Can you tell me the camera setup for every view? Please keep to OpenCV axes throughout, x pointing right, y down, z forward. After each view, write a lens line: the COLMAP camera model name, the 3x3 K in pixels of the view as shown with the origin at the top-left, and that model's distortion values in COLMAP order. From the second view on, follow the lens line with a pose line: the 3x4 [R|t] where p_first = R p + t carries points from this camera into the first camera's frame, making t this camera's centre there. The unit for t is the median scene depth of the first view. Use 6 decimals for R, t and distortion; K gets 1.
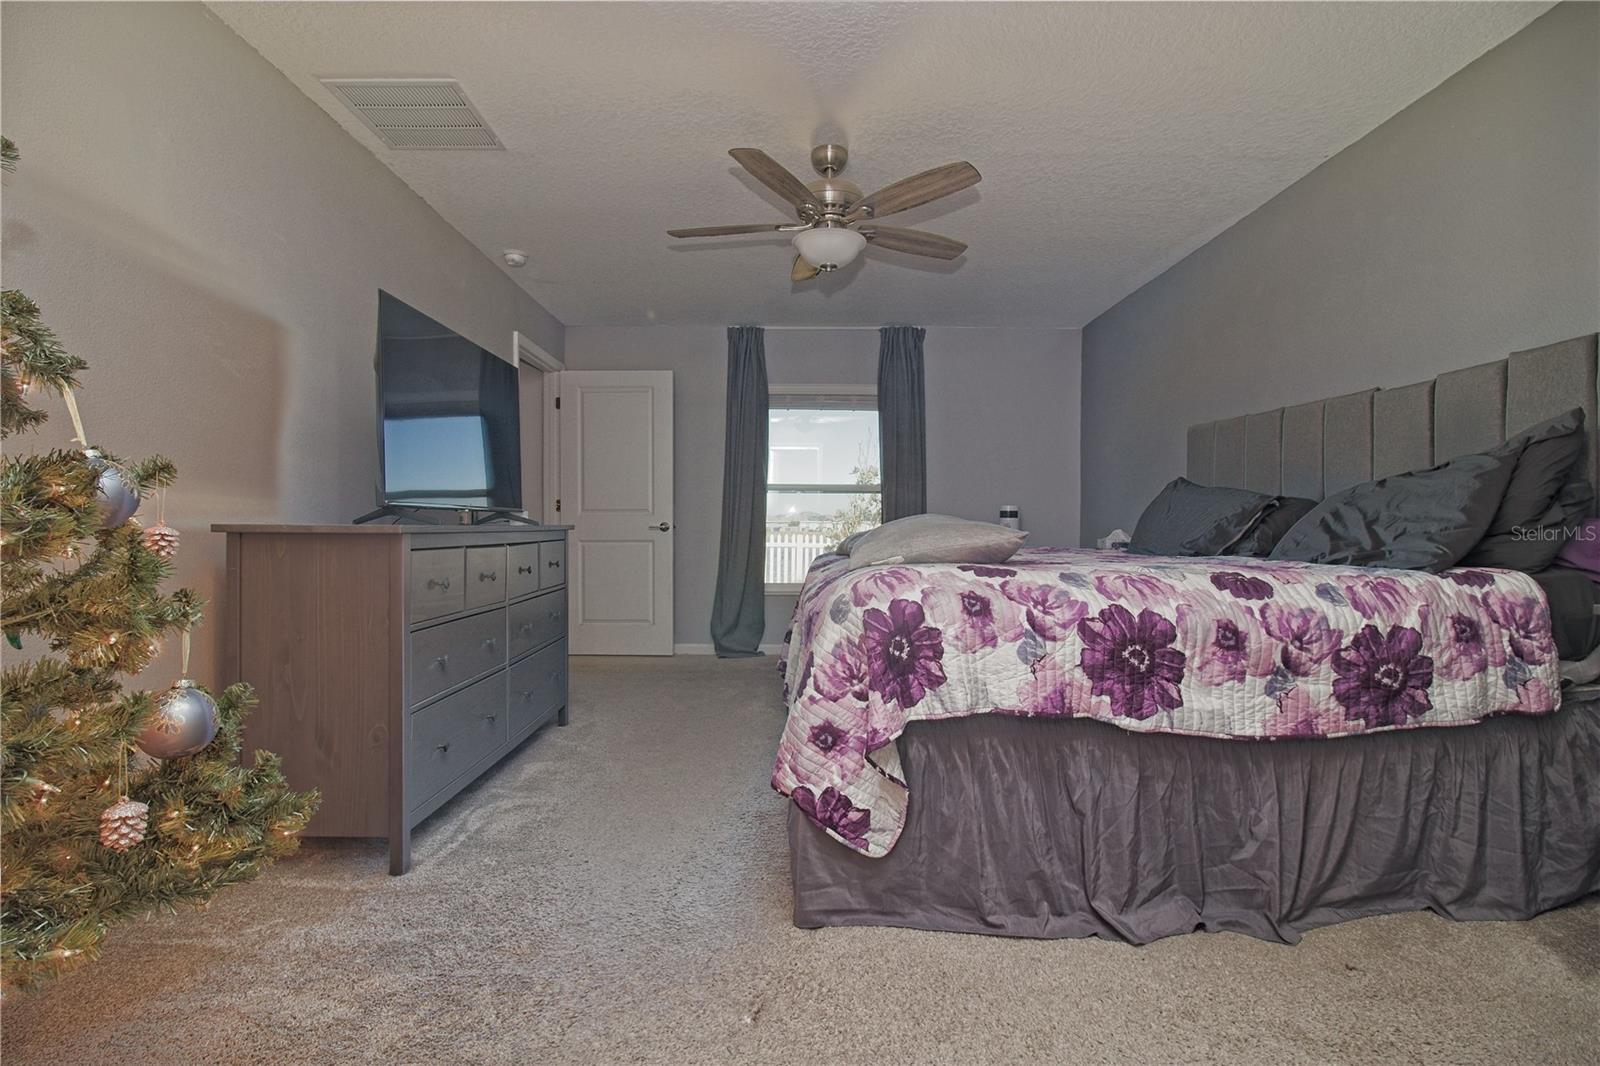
lens RADIAL K [[754.0, 0, 799.8], [0, 754.0, 533.3], [0, 0, 1]] dist [-0.010788, -0.000801]
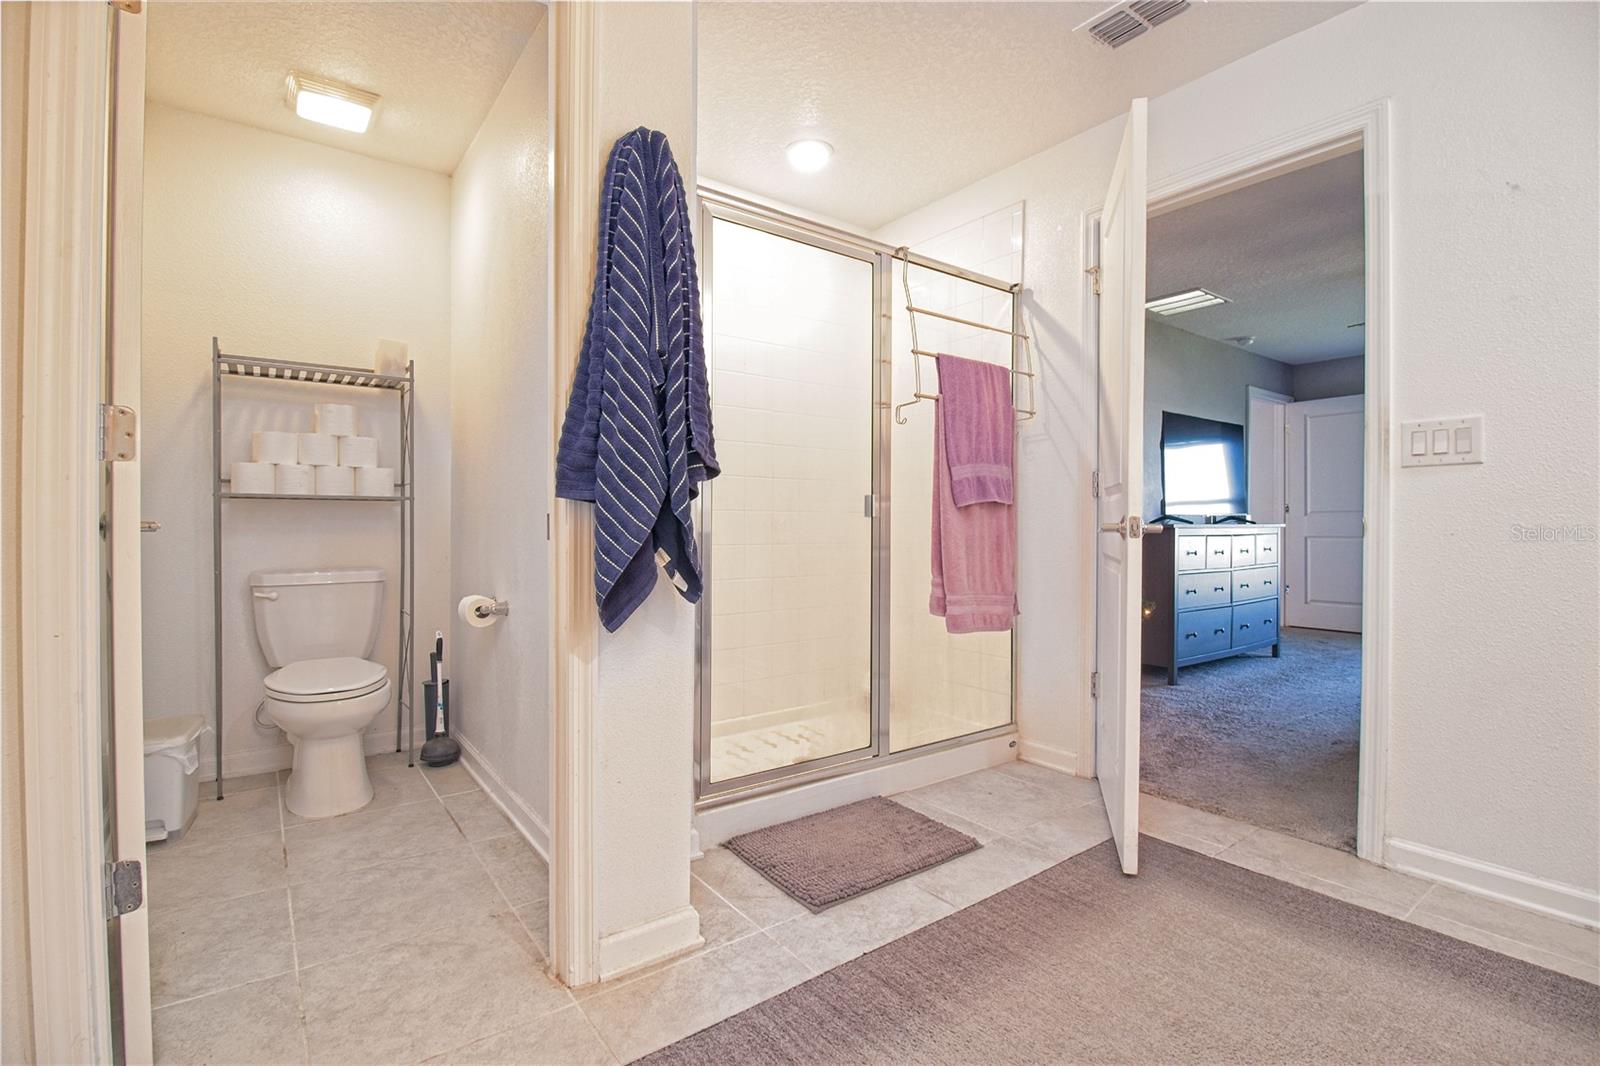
lens RADIAL K [[754.0, 0, 801.9], [0, 754.0, 530.3], [0, 0, 1]] dist [-0.010788, -0.000801]
pose [[0.594068, 0.004522, -0.804402, 0.512877], [-0.003218, 0.999990, 0.003244, -0.000874], [0.804408, 0.000661, 0.594076, -1.025933]]
